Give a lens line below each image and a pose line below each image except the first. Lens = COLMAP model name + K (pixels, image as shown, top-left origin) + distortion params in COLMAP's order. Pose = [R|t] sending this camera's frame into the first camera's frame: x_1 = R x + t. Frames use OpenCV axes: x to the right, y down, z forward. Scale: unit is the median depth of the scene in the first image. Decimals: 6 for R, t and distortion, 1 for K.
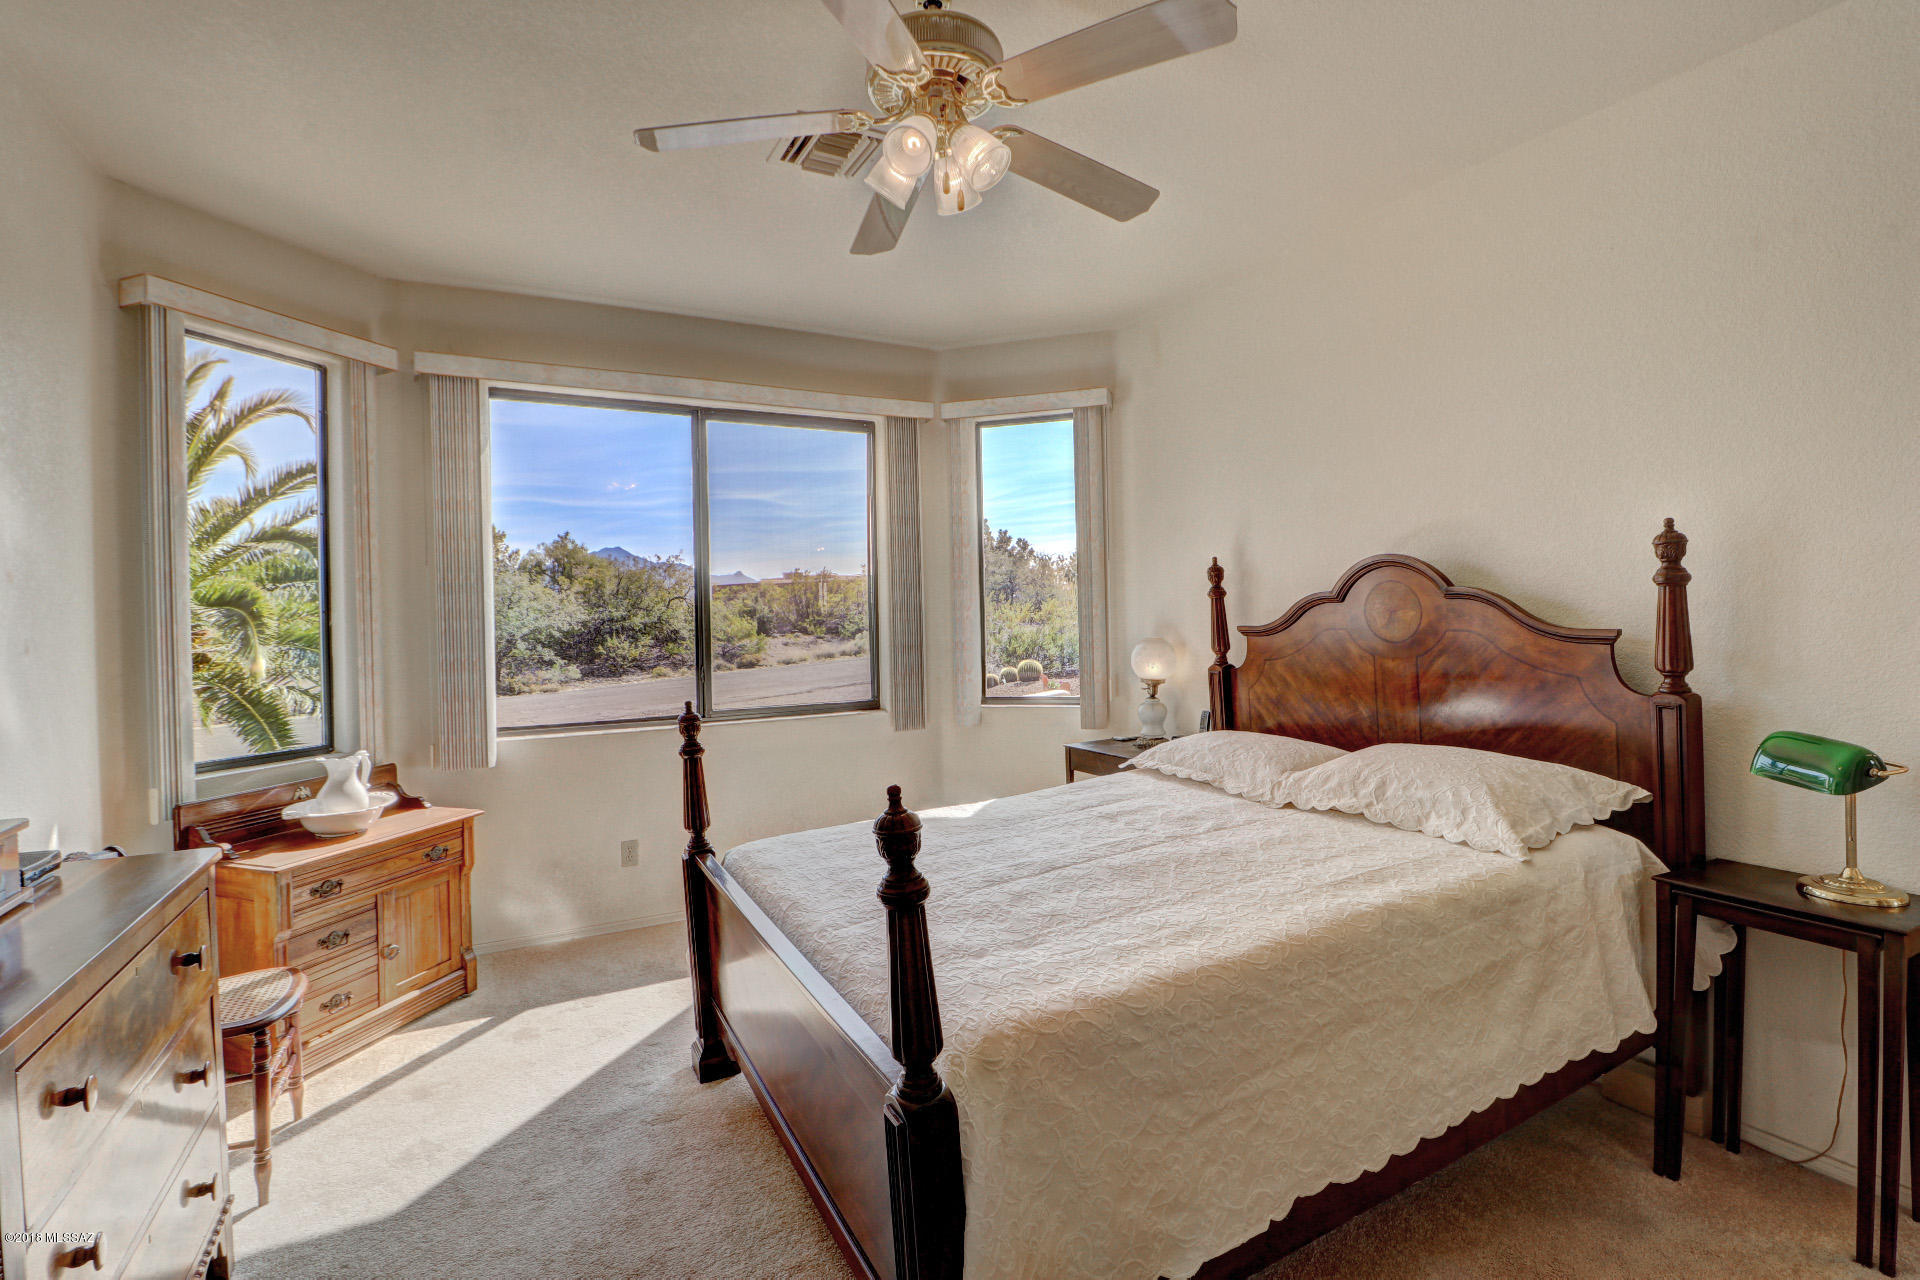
lens RADIAL K [[890.2, 0, 946.8], [0, 890.2, 616.4], [0, 0, 1]] dist [-0.013453, 0.000119]
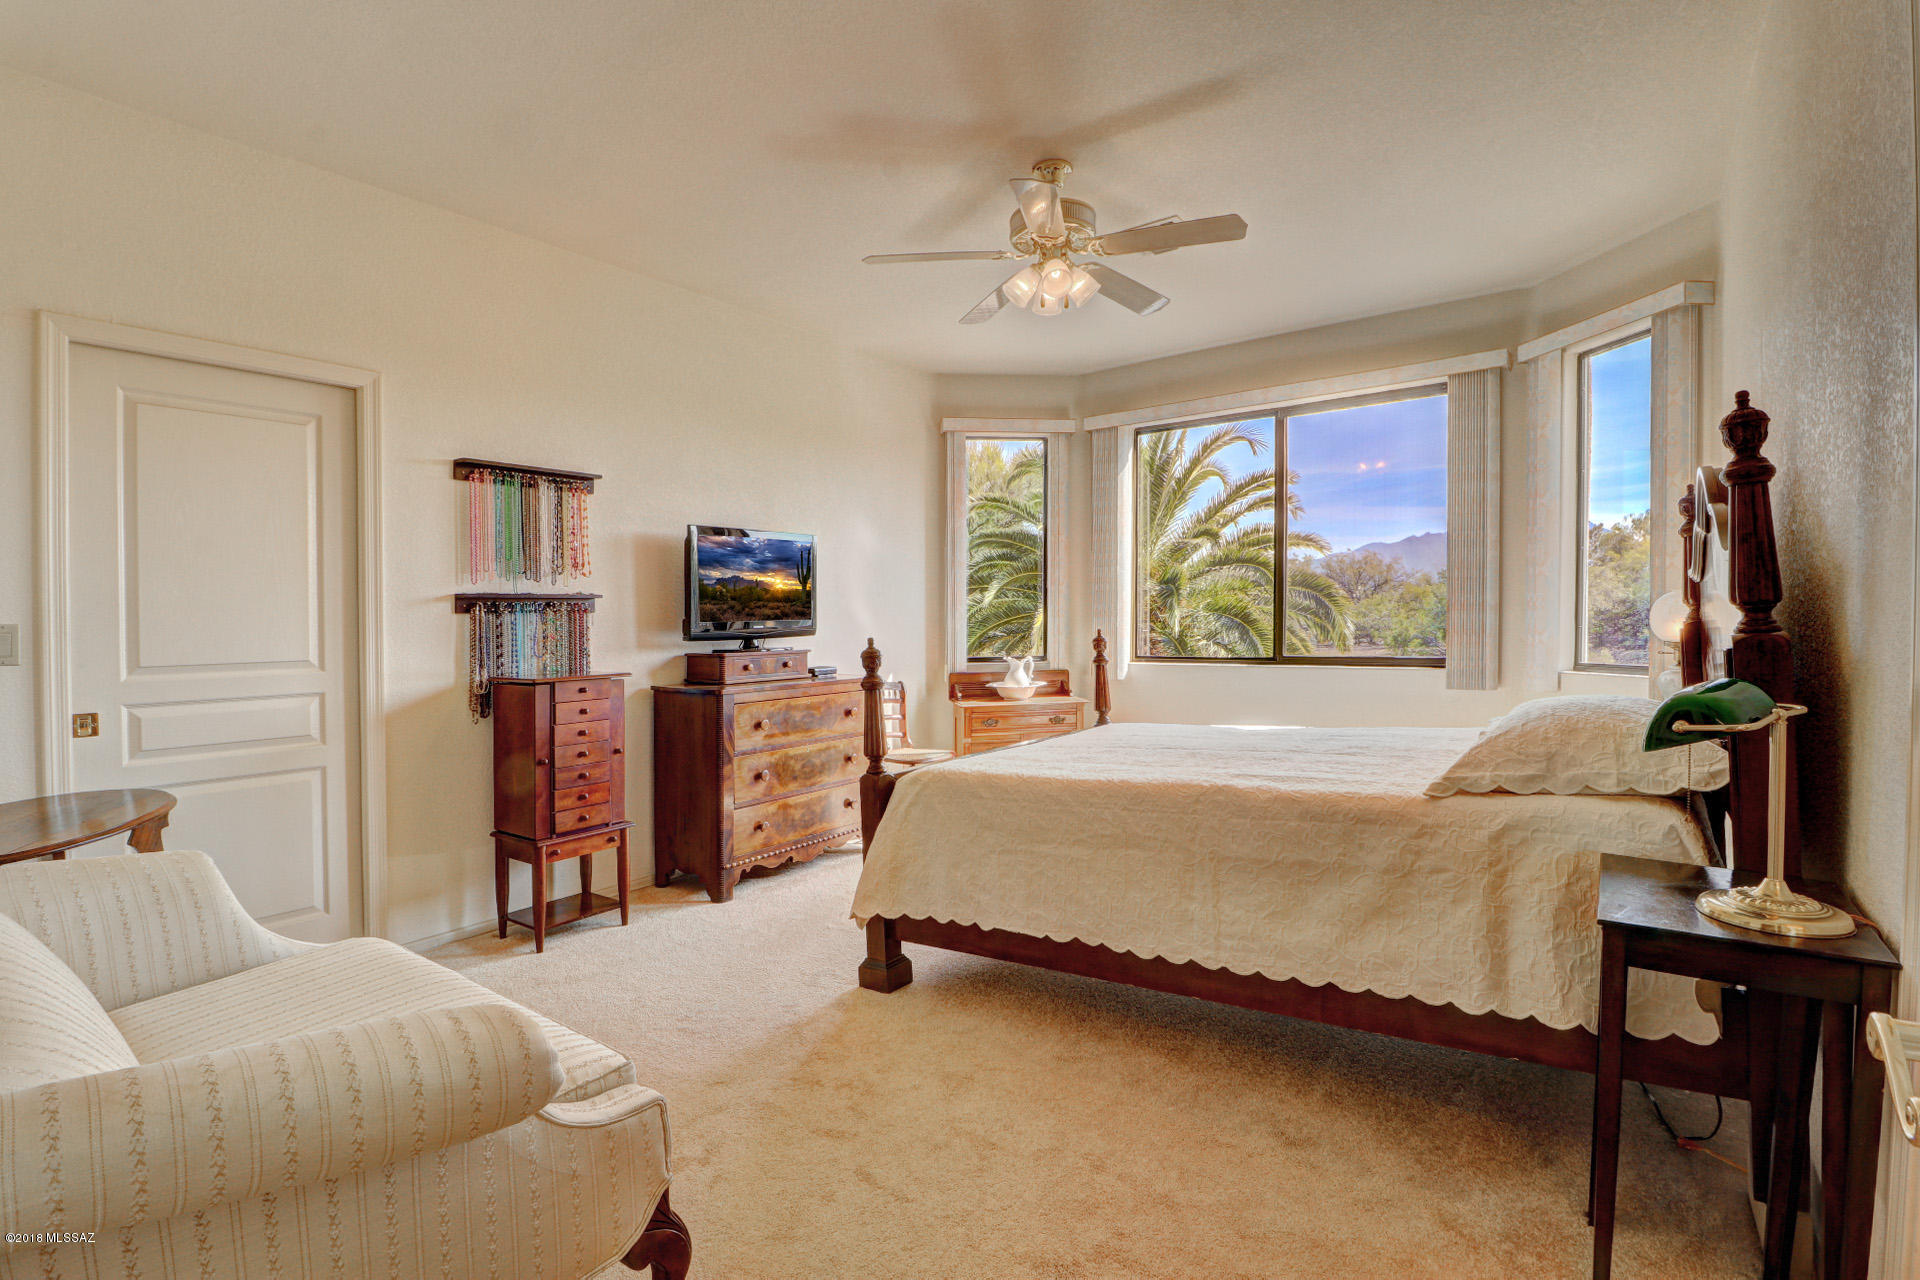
lens RADIAL K [[890.2, 0, 946.8], [0, 890.2, 616.4], [0, 0, 1]] dist [-0.013453, 0.000119]
pose [[0.437139, 0.011814, -0.899317, 0.930544], [0.004947, 0.999867, 0.015539, 0.045422], [0.899381, -0.011241, 0.437022, 0.078586]]
